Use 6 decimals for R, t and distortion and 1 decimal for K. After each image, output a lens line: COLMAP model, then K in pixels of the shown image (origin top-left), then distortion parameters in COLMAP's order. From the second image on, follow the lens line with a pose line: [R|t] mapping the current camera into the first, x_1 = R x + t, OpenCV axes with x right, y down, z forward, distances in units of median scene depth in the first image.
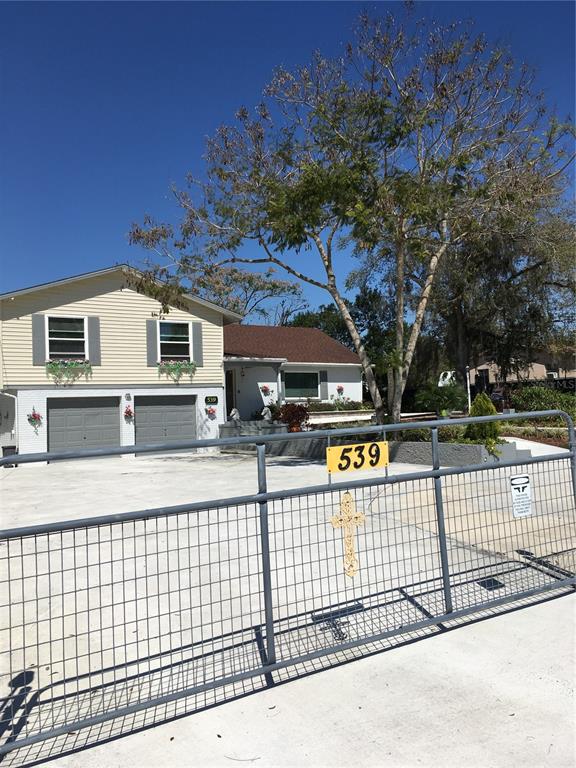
lens RADIAL K [[654.7, 0, 285.4], [0, 654.7, 380.5], [0, 0, 1]] dist [0.045158, -0.015866]
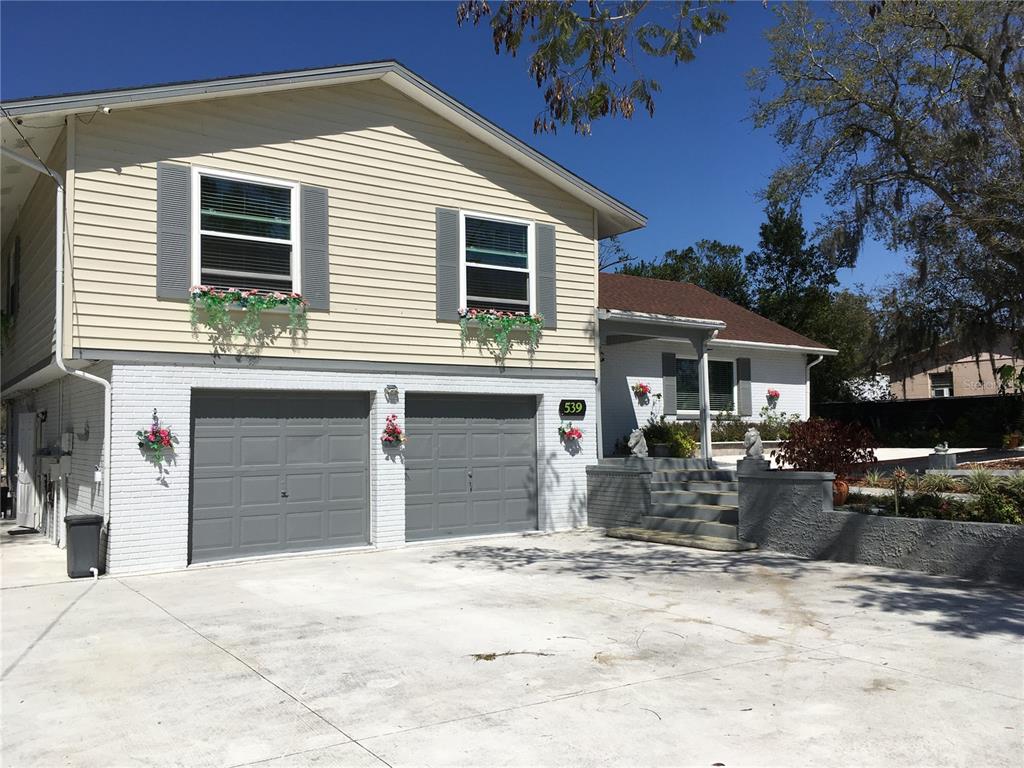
lens RADIAL K [[872.9, 0, 506.3], [0, 872.9, 384.3], [0, 0, 1]] dist [0.045158, -0.015866]
pose [[0.999455, 0.025697, 0.020729, -0.177152], [-0.025426, 0.999589, -0.013214, 0.024140], [-0.021060, 0.012679, 0.999698, 0.454435]]
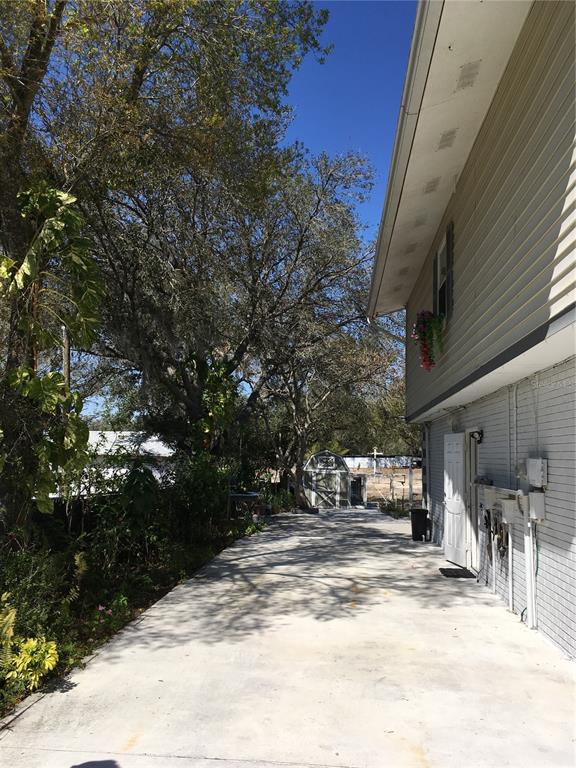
lens RADIAL K [[654.7, 0, 285.4], [0, 654.7, 380.5], [0, 0, 1]] dist [0.045158, -0.015866]
pose [[0.784158, -0.014858, -0.620383, -0.318063], [-0.027592, 0.997890, -0.058776, 0.037598], [0.619948, 0.063207, 0.782093, 0.677174]]
